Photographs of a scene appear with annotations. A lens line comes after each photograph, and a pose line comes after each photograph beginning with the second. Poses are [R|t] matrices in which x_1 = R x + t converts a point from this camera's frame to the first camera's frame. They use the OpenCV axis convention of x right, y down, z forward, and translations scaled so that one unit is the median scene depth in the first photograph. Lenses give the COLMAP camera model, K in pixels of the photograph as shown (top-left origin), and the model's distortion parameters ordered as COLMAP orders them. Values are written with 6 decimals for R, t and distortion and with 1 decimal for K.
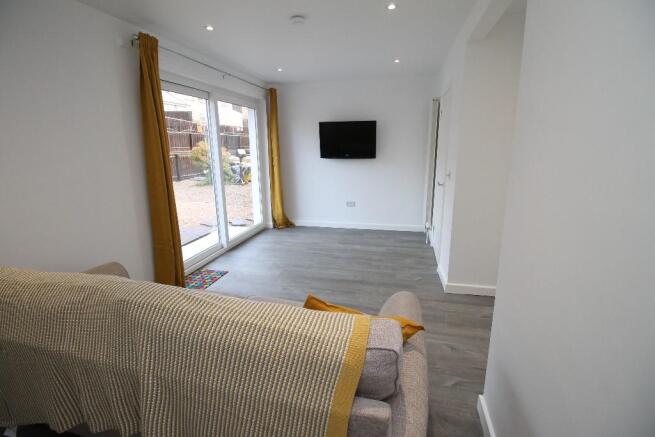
lens RADIAL K [[305.4, 0, 325.9], [0, 305.4, 211.6], [0, 0, 1]] dist [-0.000085, -0.014263]
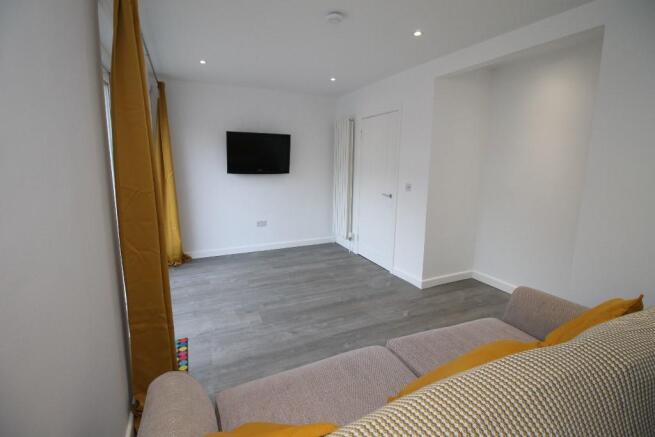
lens RADIAL K [[305.4, 0, 325.9], [0, 305.4, 211.6], [0, 0, 1]] dist [-0.000085, -0.014263]
pose [[0.779717, -0.081751, 0.620773, -0.448886], [0.113010, 0.993532, -0.011106, -0.039553], [-0.615850, 0.078813, 0.783912, 0.235305]]
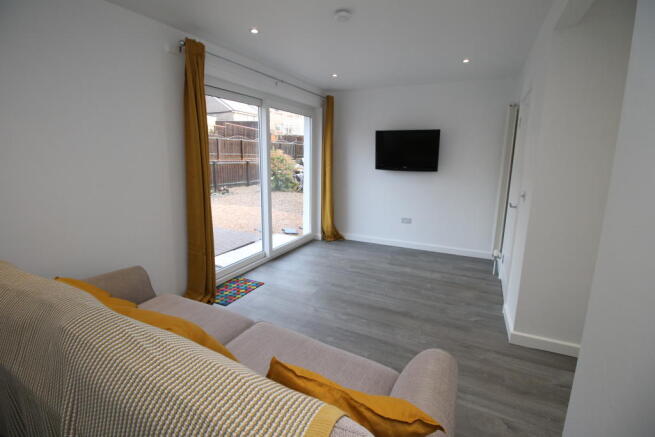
lens RADIAL K [[305.4, 0, 325.9], [0, 305.4, 211.6], [0, 0, 1]] dist [-0.000085, -0.014263]
pose [[0.974902, 0.064524, -0.213078, 0.055622], [-0.071420, 0.997137, -0.024818, -0.017031], [0.210867, 0.039414, 0.976720, 0.087214]]
